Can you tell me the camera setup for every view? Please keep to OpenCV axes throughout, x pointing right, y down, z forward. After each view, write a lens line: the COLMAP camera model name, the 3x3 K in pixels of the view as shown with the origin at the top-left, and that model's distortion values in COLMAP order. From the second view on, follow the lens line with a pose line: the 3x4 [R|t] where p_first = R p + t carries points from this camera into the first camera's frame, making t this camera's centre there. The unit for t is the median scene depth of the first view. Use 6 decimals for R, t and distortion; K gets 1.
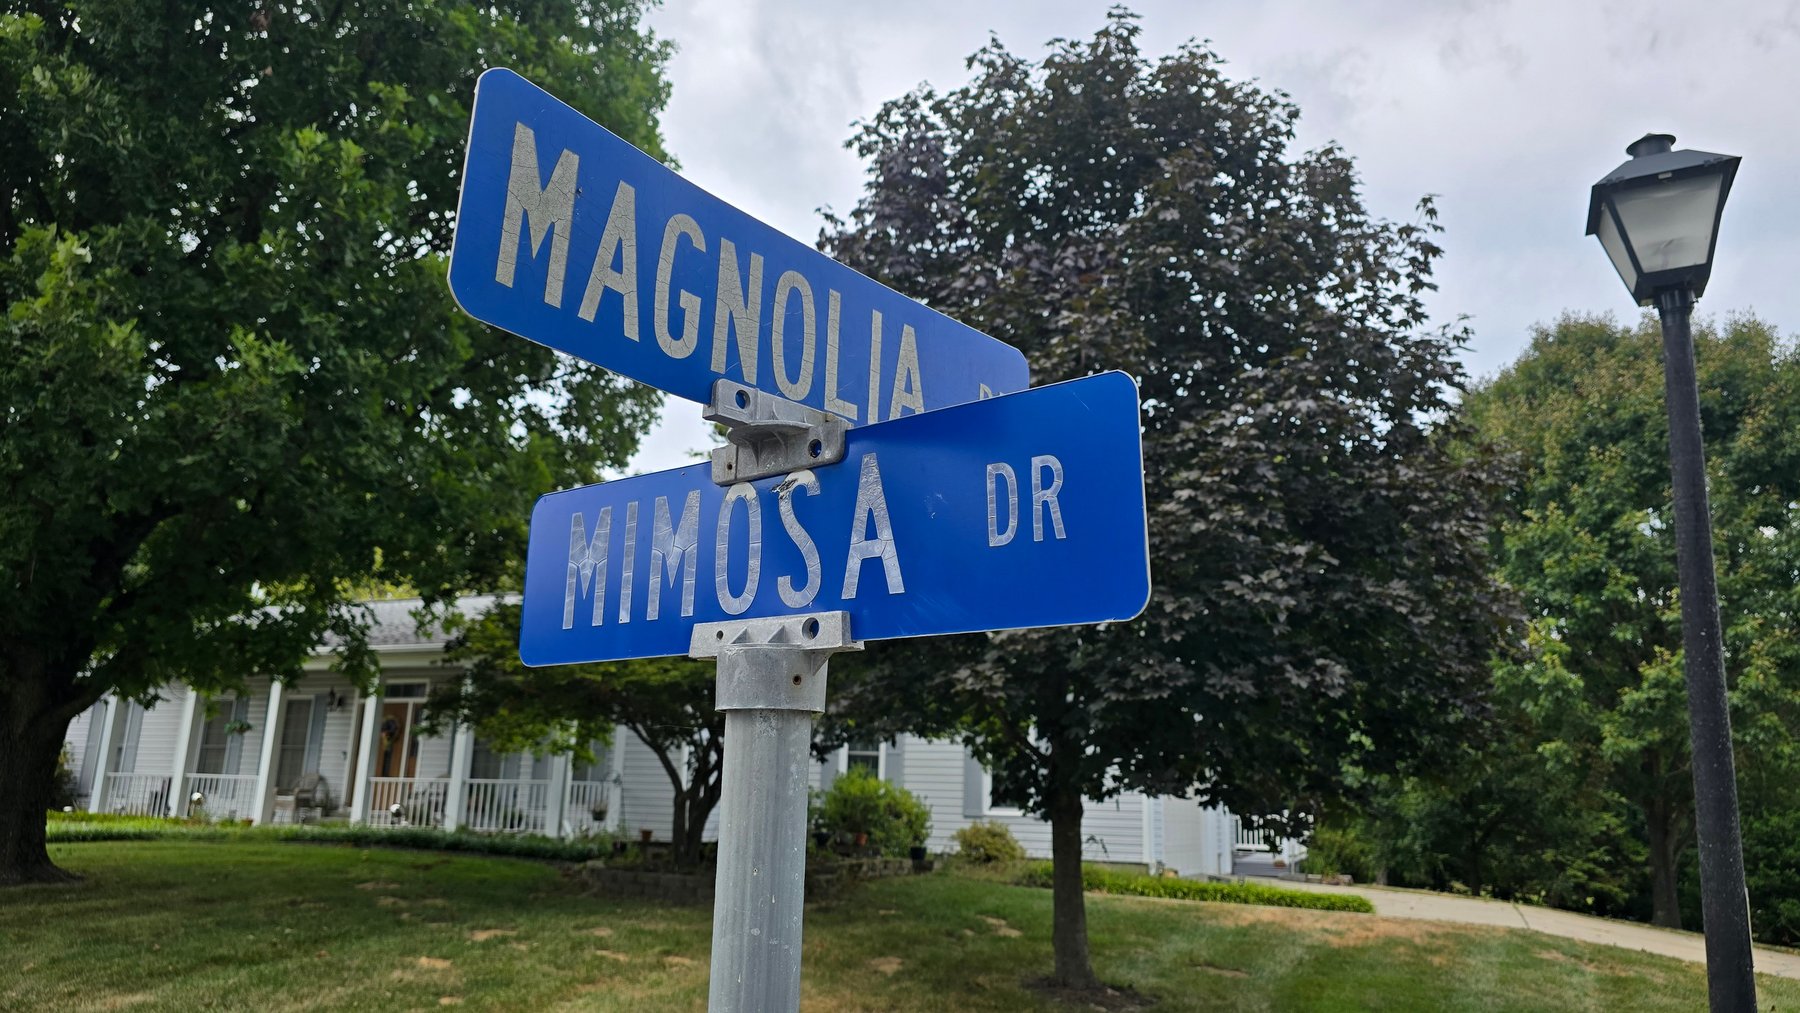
lens RADIAL K [[1210.0, 0, 914.9], [0, 1210.0, 506.5], [0, 0, 1]] dist [0.060421, -0.048460]
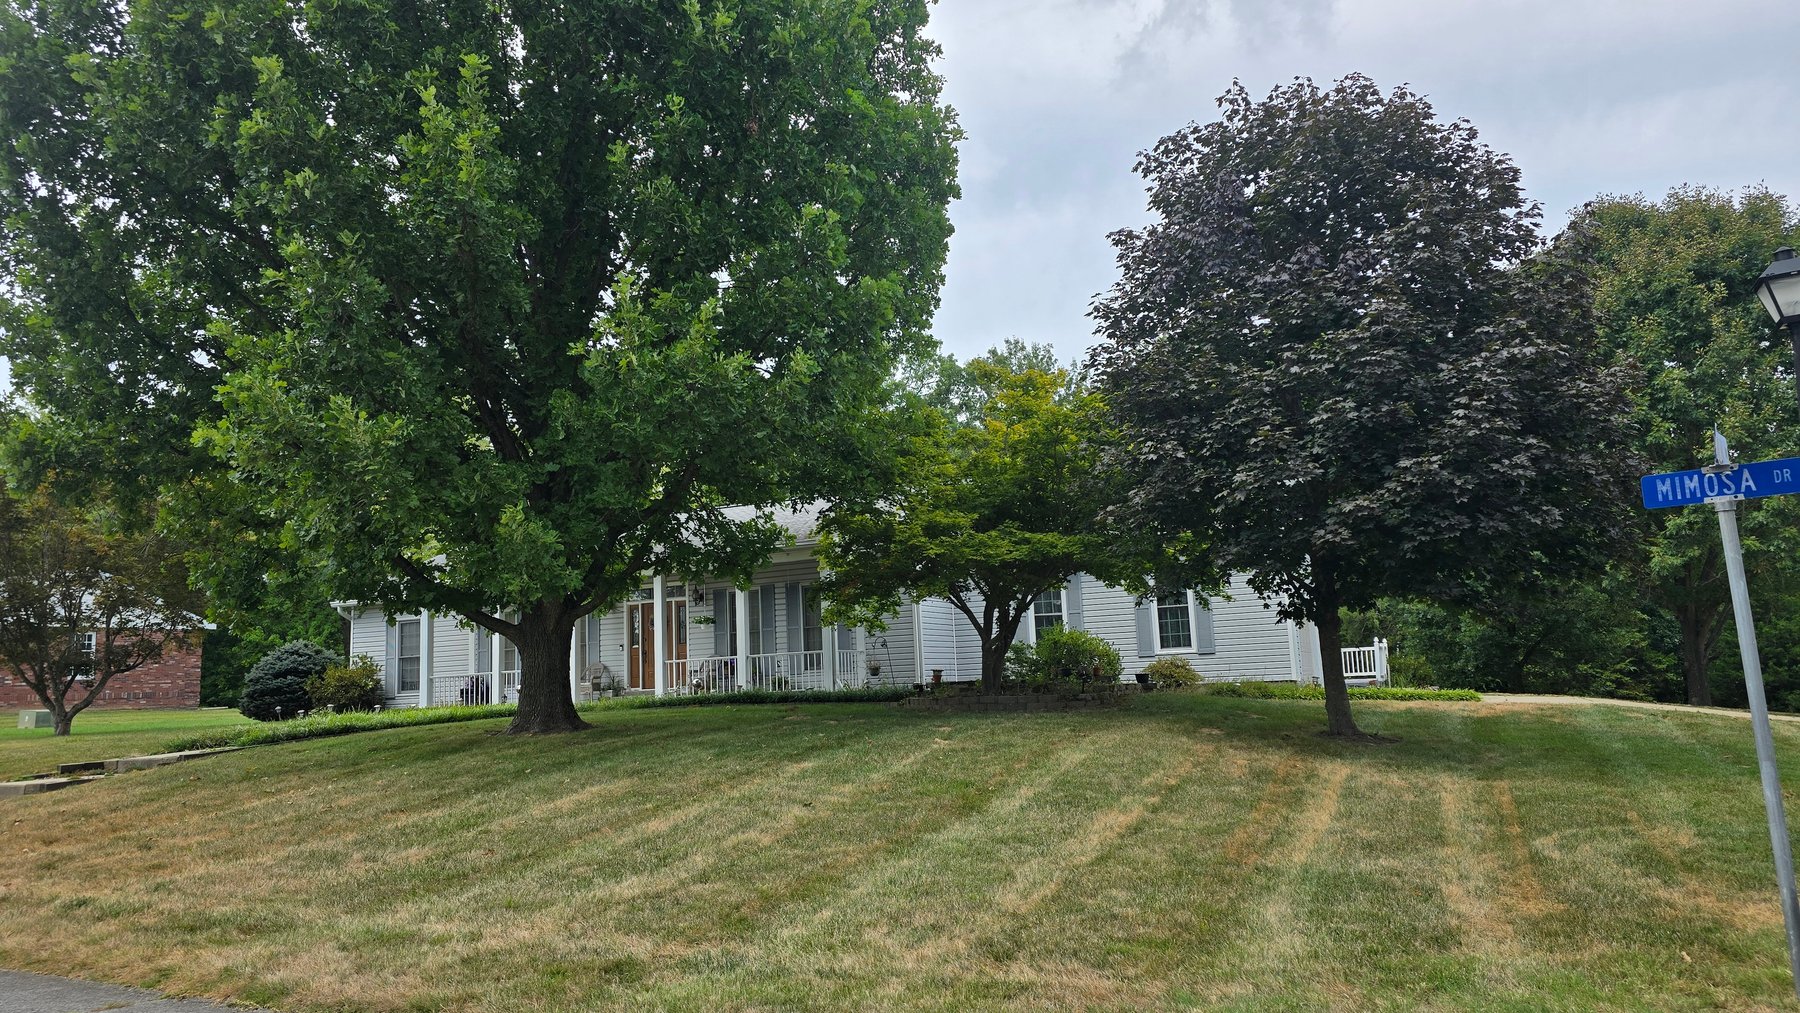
lens RADIAL K [[1210.0, 0, 885.3], [0, 1210.0, 496.7], [0, 0, 1]] dist [0.060421, -0.048460]
pose [[0.997093, -0.075119, -0.012772, -0.192460], [0.075923, 0.993656, 0.082963, -0.033425], [0.006459, -0.083691, 0.996471, -0.235558]]
